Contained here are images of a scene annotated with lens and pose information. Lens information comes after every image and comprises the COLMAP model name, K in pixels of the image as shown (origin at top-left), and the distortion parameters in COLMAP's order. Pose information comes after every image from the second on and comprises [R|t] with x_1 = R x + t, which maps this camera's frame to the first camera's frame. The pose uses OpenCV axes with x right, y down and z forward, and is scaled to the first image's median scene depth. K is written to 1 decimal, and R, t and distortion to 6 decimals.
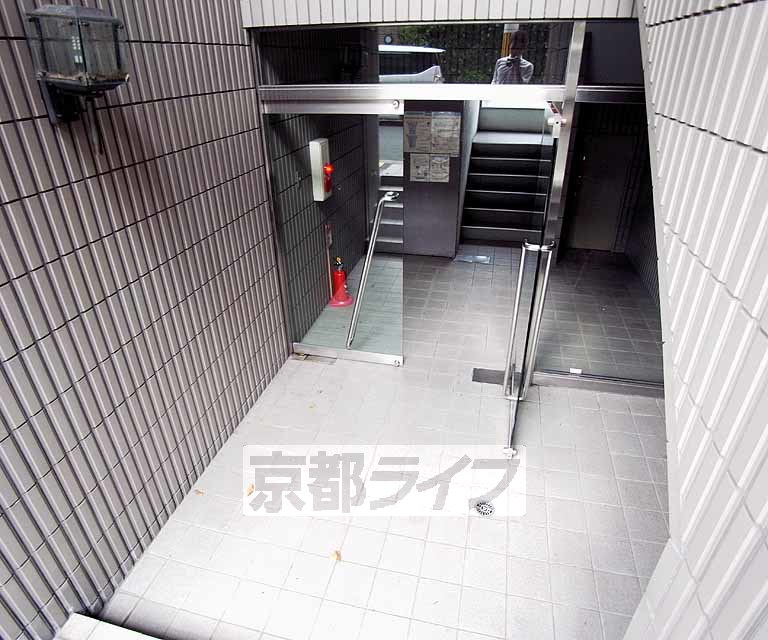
lens RADIAL K [[476.7, 0, 384.0], [0, 476.7, 320.0], [0, 0, 1]] dist [-0.085405, -0.000145]
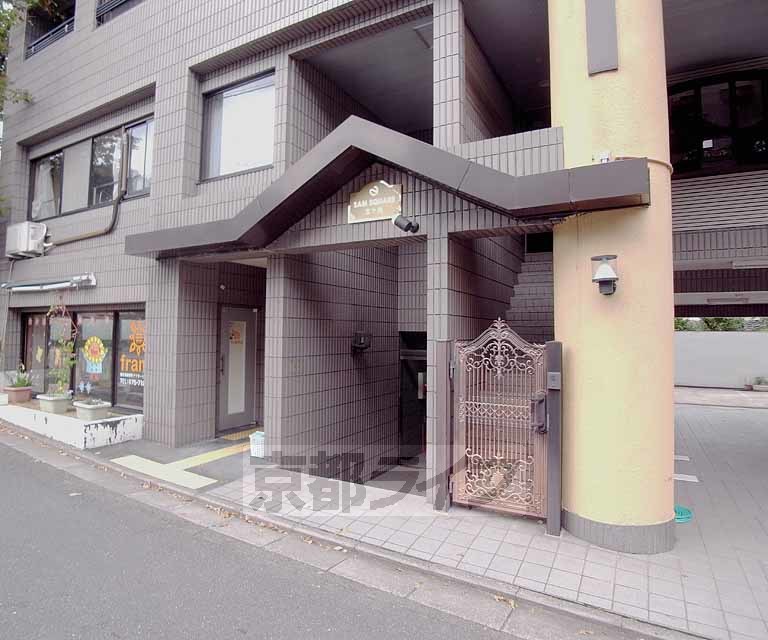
lens RADIAL K [[476.7, 0, 384.0], [0, 476.7, 320.0], [0, 0, 1]] dist [-0.085405, -0.000145]
pose [[0.964945, 0.014231, -0.262066, 0.331453], [-0.144883, 0.861478, -0.486688, 0.649541], [0.218838, 0.507596, 0.833340, -1.299742]]
